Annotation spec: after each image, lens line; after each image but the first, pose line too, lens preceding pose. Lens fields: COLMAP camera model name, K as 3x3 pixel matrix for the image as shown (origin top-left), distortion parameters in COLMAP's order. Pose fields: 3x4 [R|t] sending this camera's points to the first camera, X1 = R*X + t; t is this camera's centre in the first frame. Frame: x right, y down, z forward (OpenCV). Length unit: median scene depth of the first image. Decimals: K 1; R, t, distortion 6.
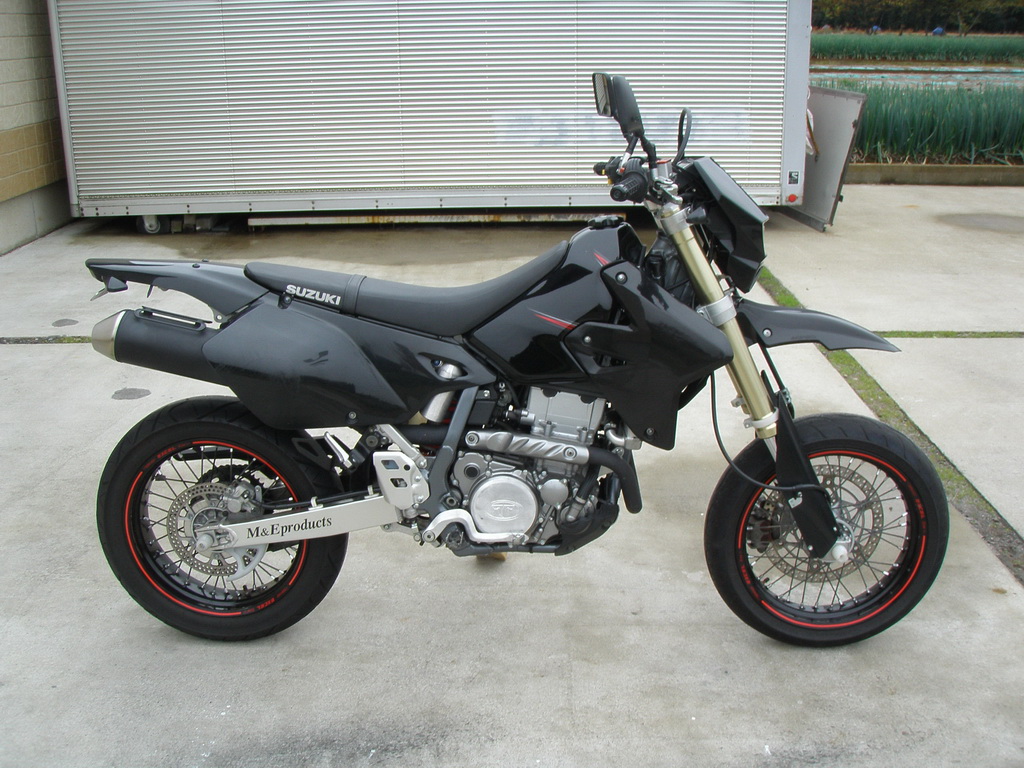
lens RADIAL K [[1140.5, 0, 507.3], [0, 1140.5, 403.2], [0, 0, 1]] dist [-0.203252, 0.194773]
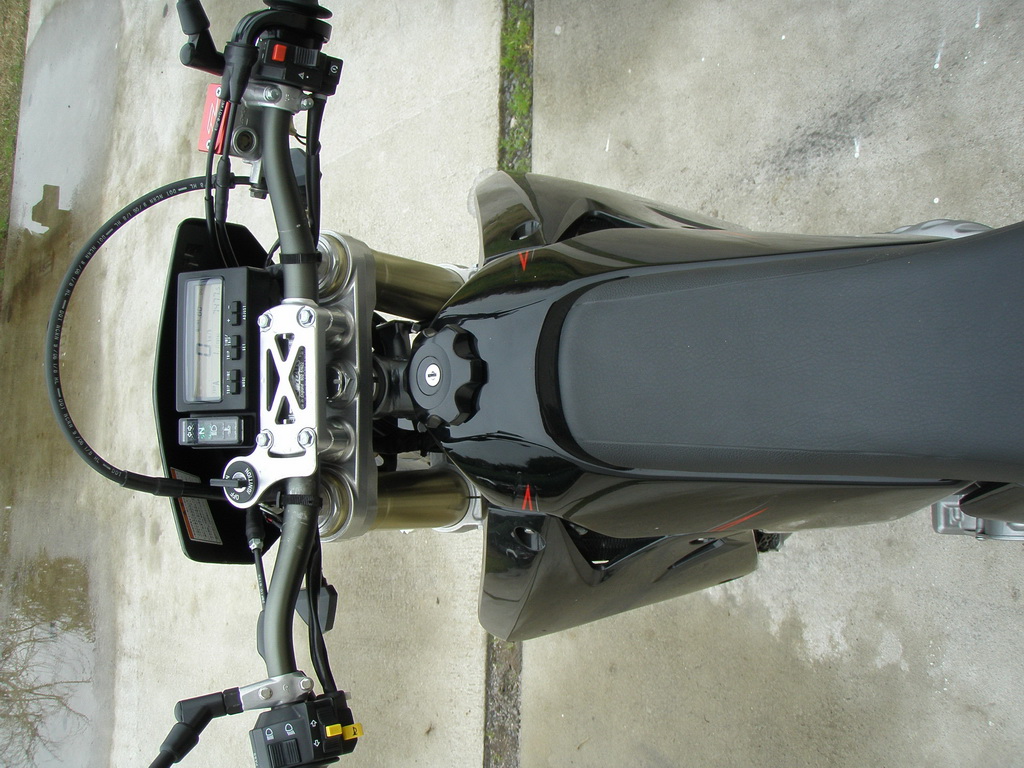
lens RADIAL K [[1140.5, 0, 507.3], [0, 1140.5, 403.2], [0, 0, 1]] dist [-0.203252, 0.194773]
pose [[-0.602140, 0.095388, 0.792671, -0.195926], [0.759908, -0.236047, 0.605658, -0.349436], [0.244880, 0.967048, 0.069648, 0.970932]]
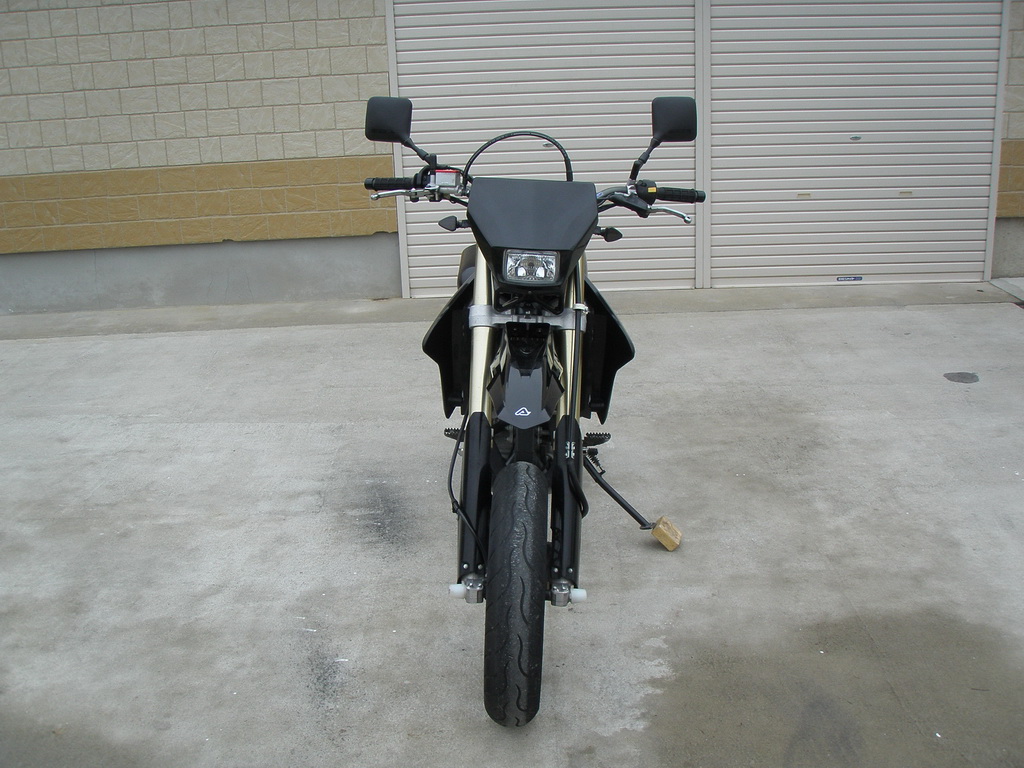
lens RADIAL K [[1140.5, 0, 507.3], [0, 1140.5, 403.2], [0, 0, 1]] dist [-0.203252, 0.194773]
pose [[0.006578, 0.325171, -0.945632, 1.187970], [-0.287909, 0.906226, 0.309617, -0.337091], [0.957635, 0.270219, 0.099581, 0.894724]]
